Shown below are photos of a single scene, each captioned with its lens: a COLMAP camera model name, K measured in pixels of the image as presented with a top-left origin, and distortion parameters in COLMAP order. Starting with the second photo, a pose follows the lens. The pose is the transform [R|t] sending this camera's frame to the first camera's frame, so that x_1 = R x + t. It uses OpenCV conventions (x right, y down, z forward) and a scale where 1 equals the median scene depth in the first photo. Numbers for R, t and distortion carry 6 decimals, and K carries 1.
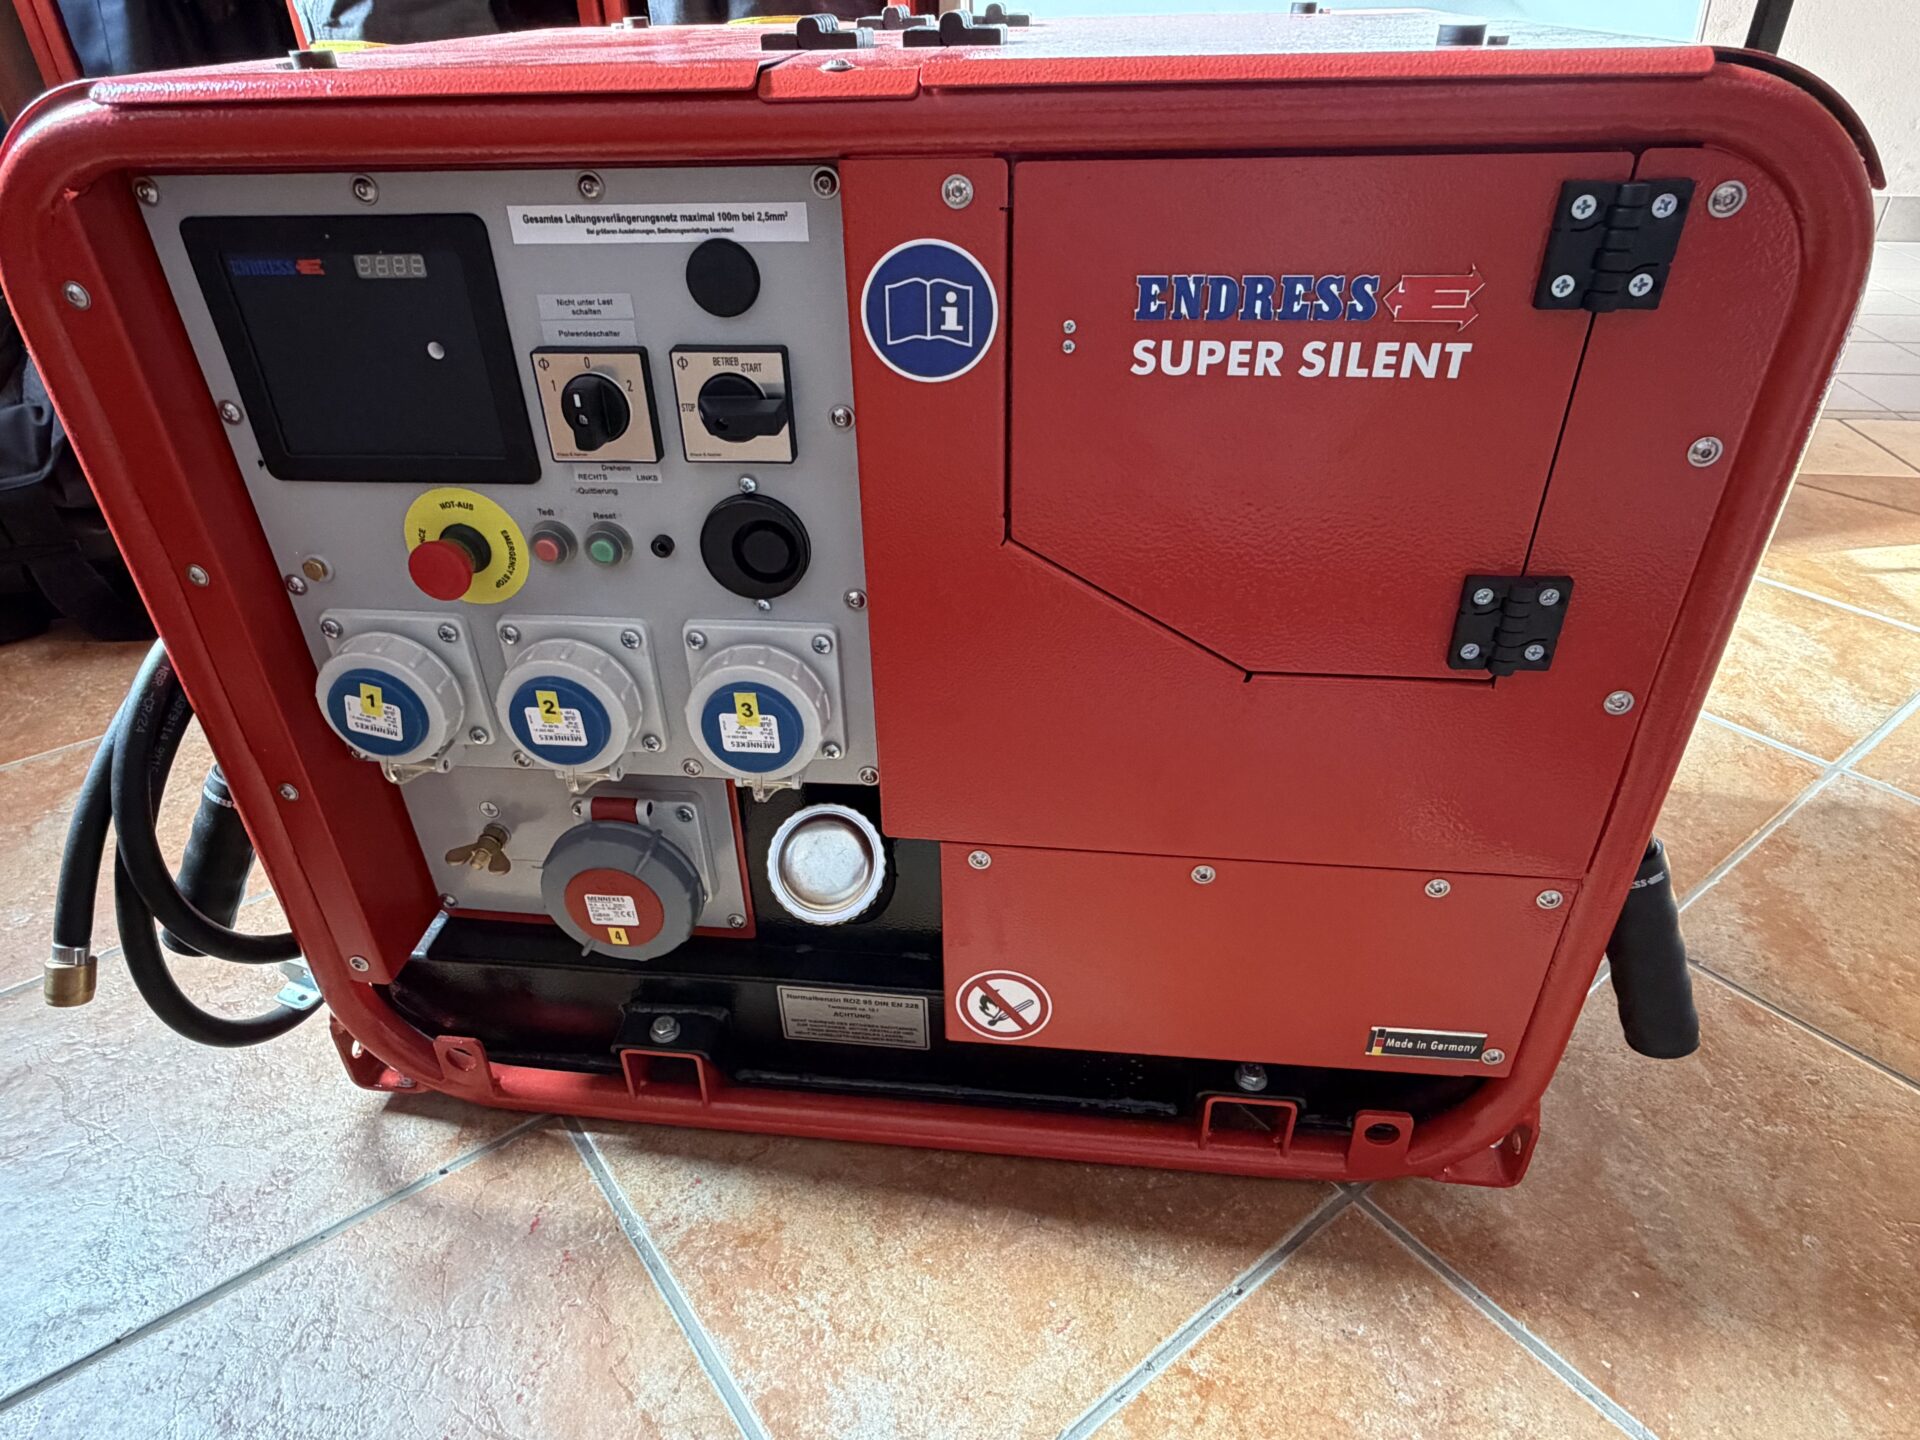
lens RADIAL K [[1148.9, 0, 955.7], [0, 1148.9, 731.4], [0, 0, 1]] dist [-0.000943, 0.002090]
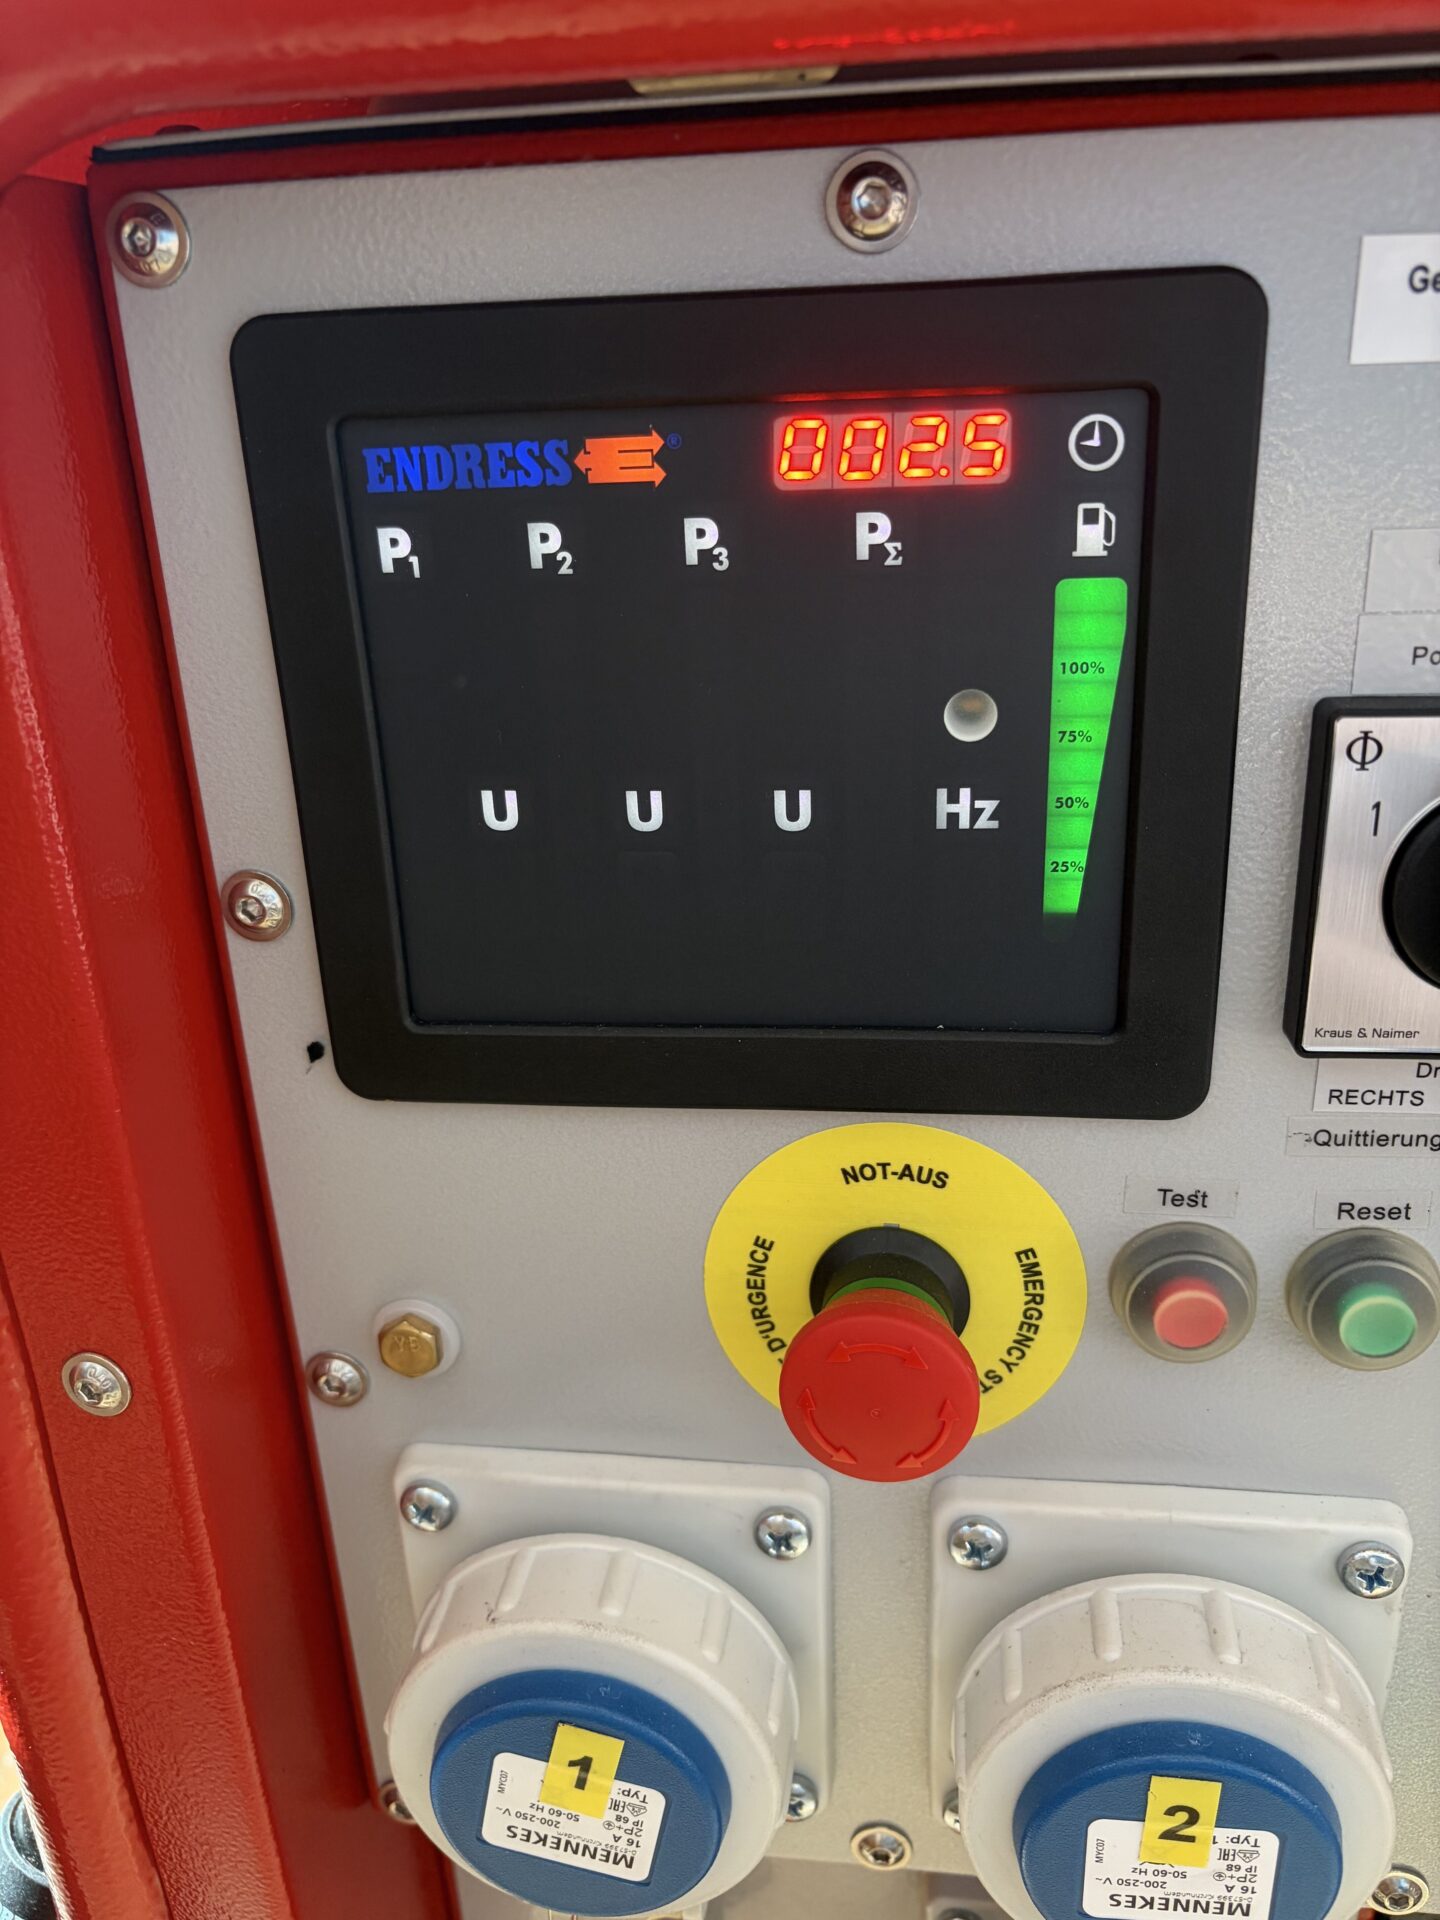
lens RADIAL K [[1506.5, 0, 722.9], [0, 1506.5, 976.3], [0, 0, 1]] dist [-0.024951, 0.007163]
pose [[0.999602, -0.002724, -0.028064, -0.447280], [-0.002974, 0.979583, -0.201016, -0.157274], [0.028038, 0.201019, 0.979186, 0.536876]]
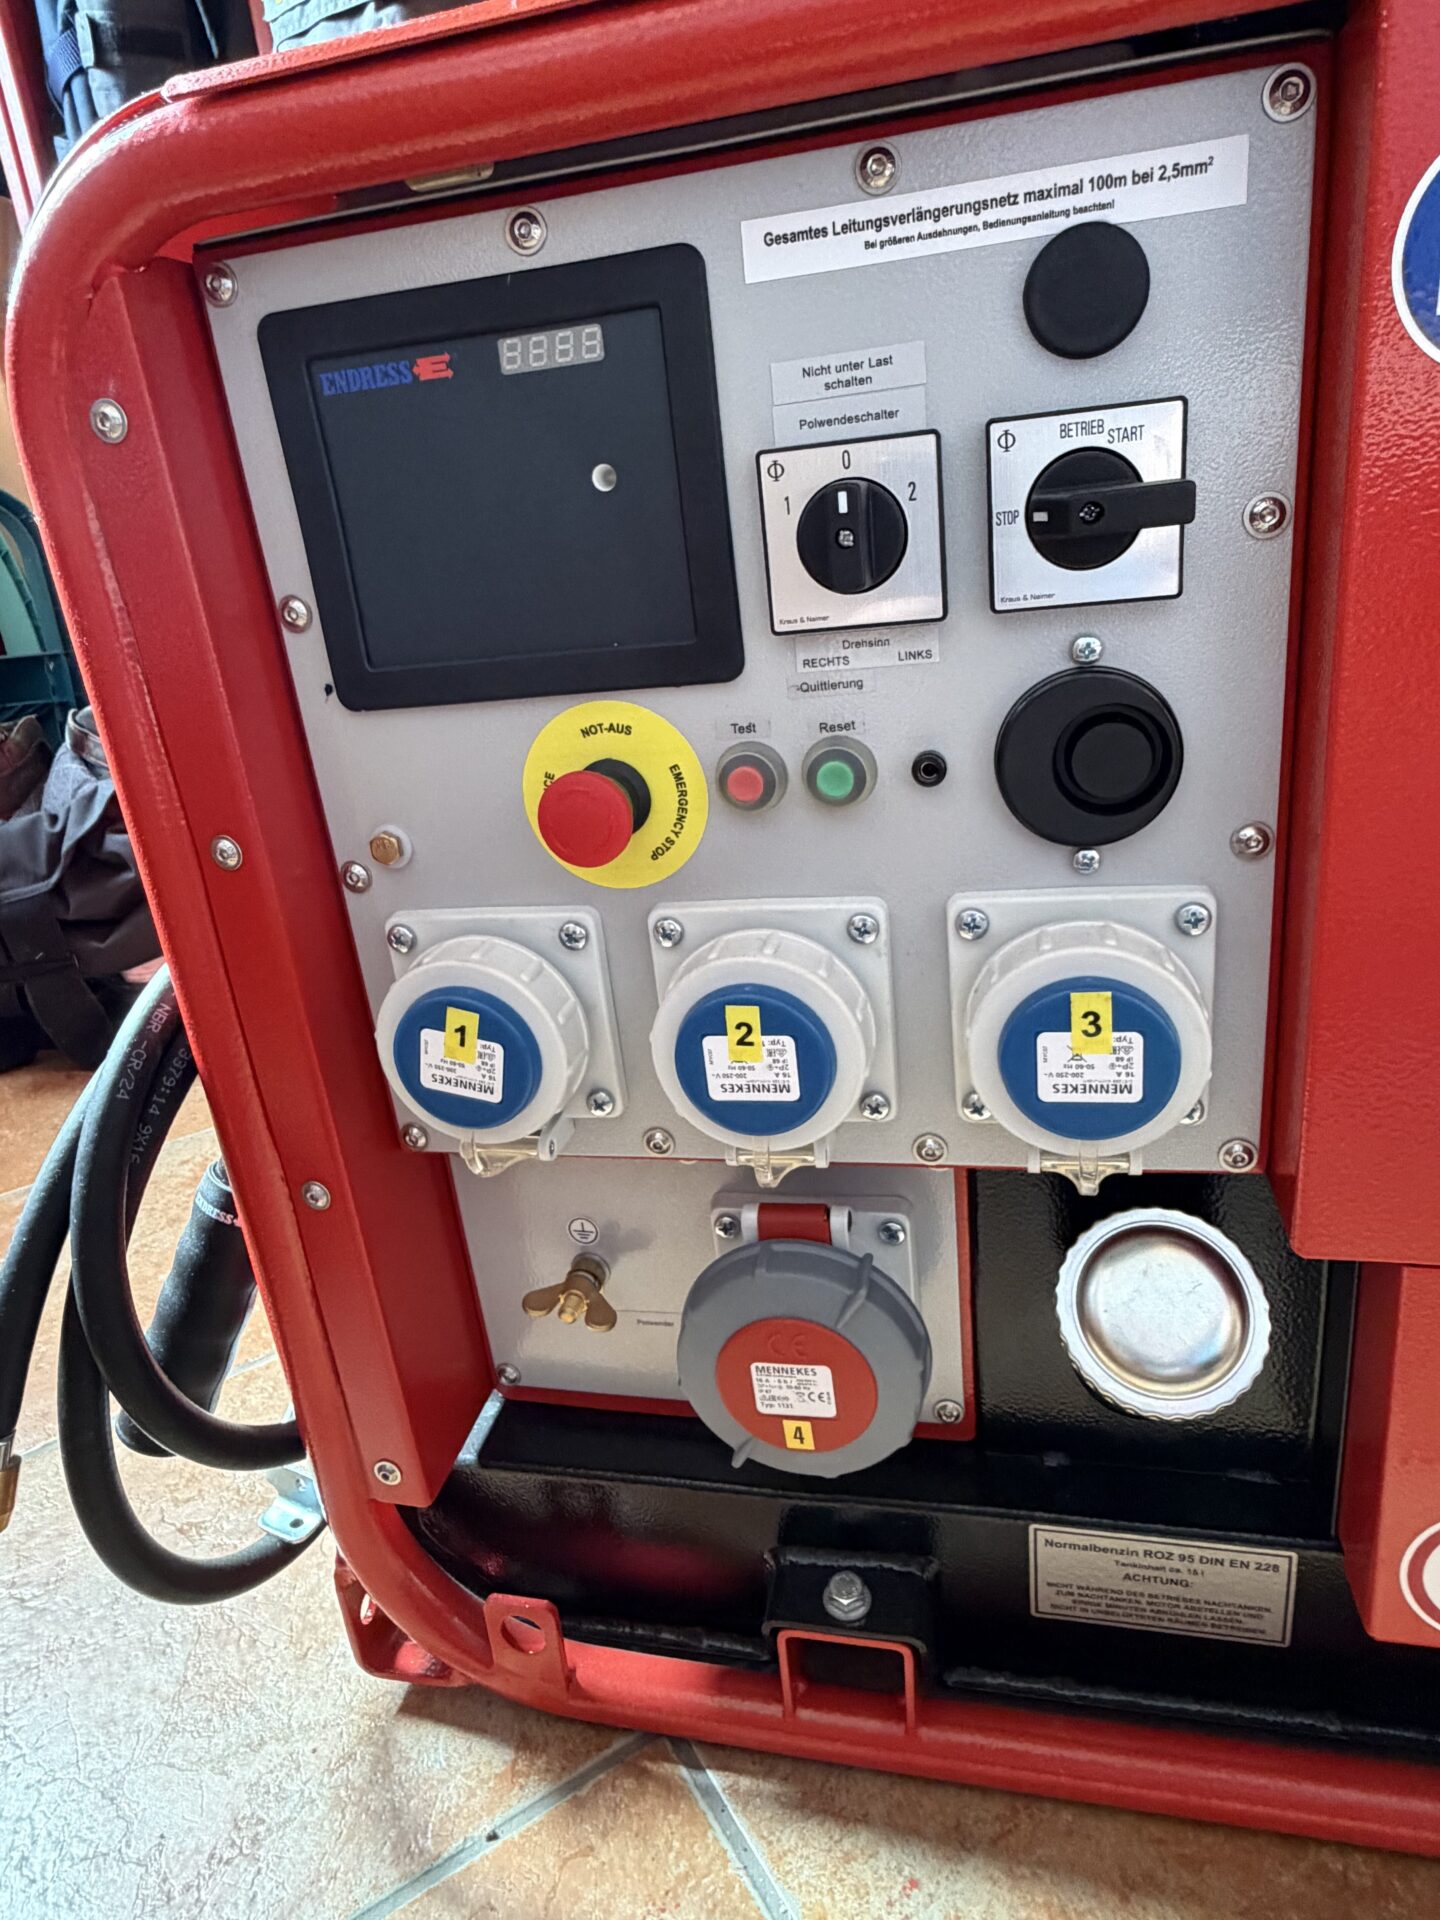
lens RADIAL K [[1148.9, 0, 731.7], [0, 1148.9, 945.2], [0, 0, 1]] dist [-0.000943, 0.002090]
pose [[0.991049, -0.038591, -0.127799, -0.269812], [0.009133, 0.974662, -0.223495, 0.066667], [0.133186, 0.220327, 0.966291, 0.382227]]
